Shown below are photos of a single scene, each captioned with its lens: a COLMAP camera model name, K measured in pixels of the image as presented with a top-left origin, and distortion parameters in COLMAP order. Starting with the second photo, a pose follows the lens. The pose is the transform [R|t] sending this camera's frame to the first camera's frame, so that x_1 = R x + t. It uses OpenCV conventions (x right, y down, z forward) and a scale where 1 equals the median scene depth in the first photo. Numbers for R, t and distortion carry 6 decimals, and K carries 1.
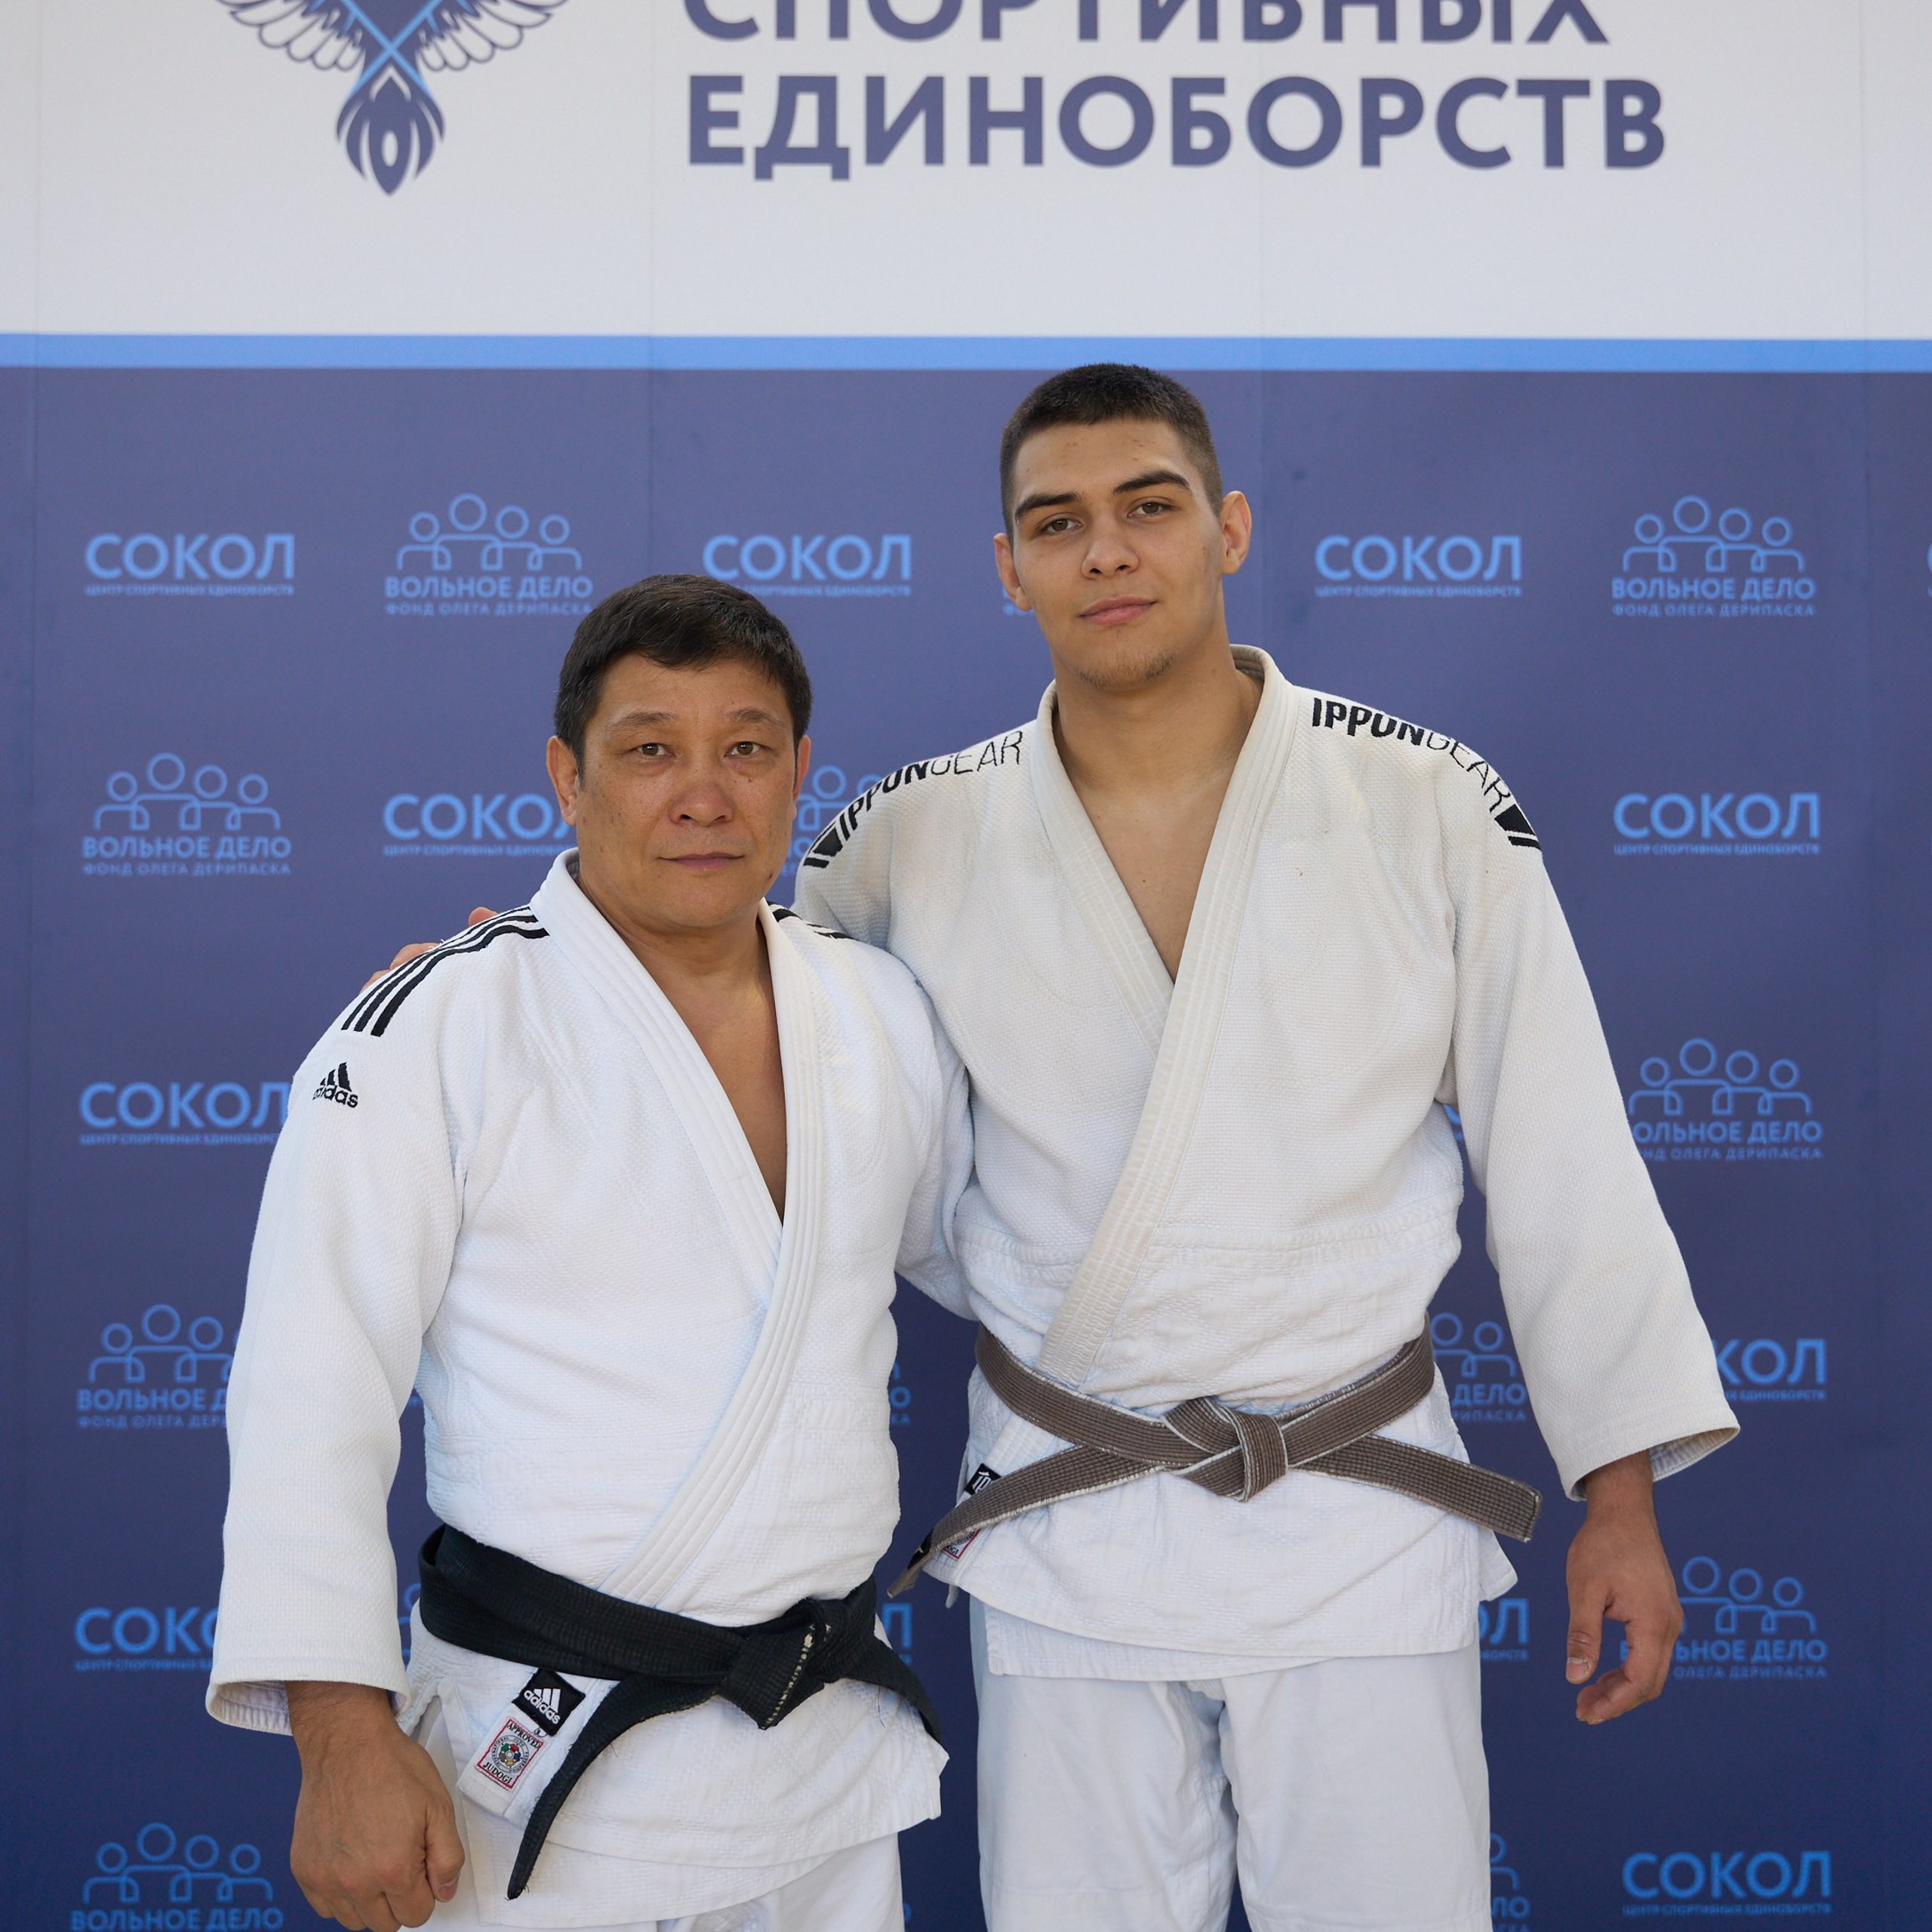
lens RADIAL K [[1711.4, 0, 1019.8], [0, 1711.4, 950.4], [0, 0, 1]] dist [-0.009946, -0.011492]
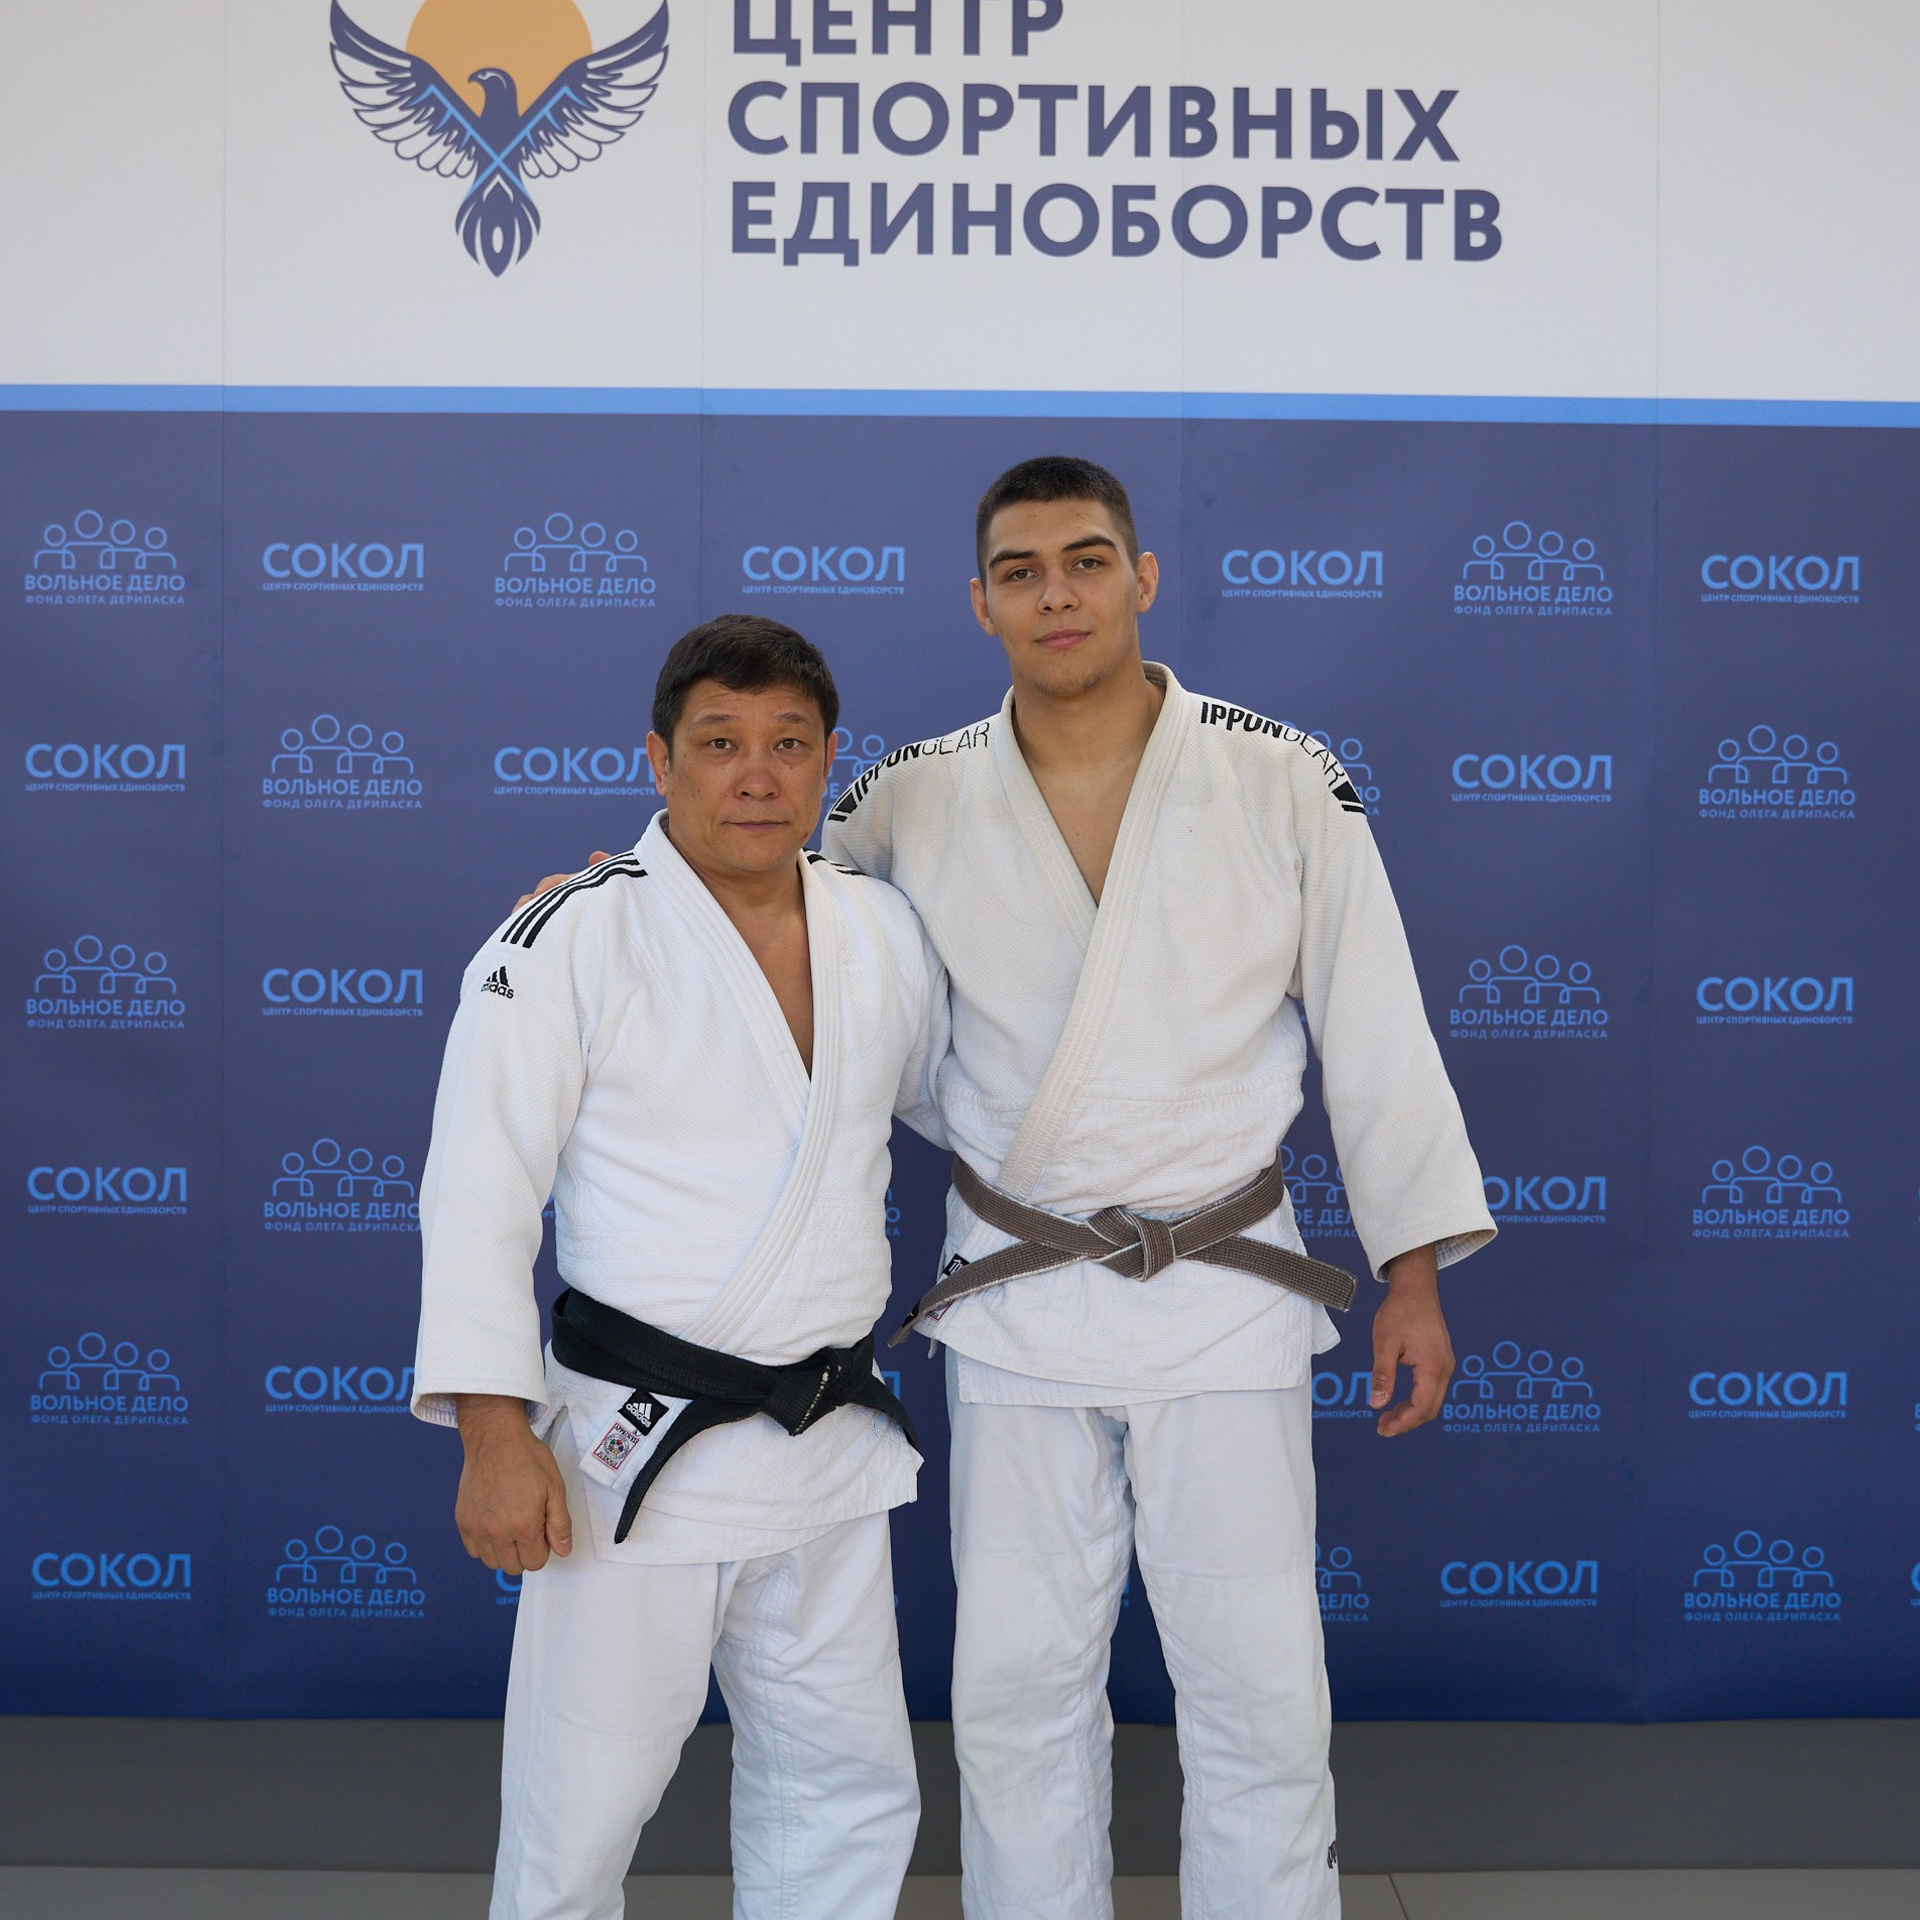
lens RADIAL K [[2418.1, 0, 1009.7], [0, 2418.1, 866.1], [0, 0, 1]] dist [-0.091094, 0.112984]
pose [[0.999960, 0.008774, 0.001442, 0.014220], [-0.008845, 0.998116, 0.060716, -0.115218], [-0.000907, -0.060726, 0.998154, -0.814328]]
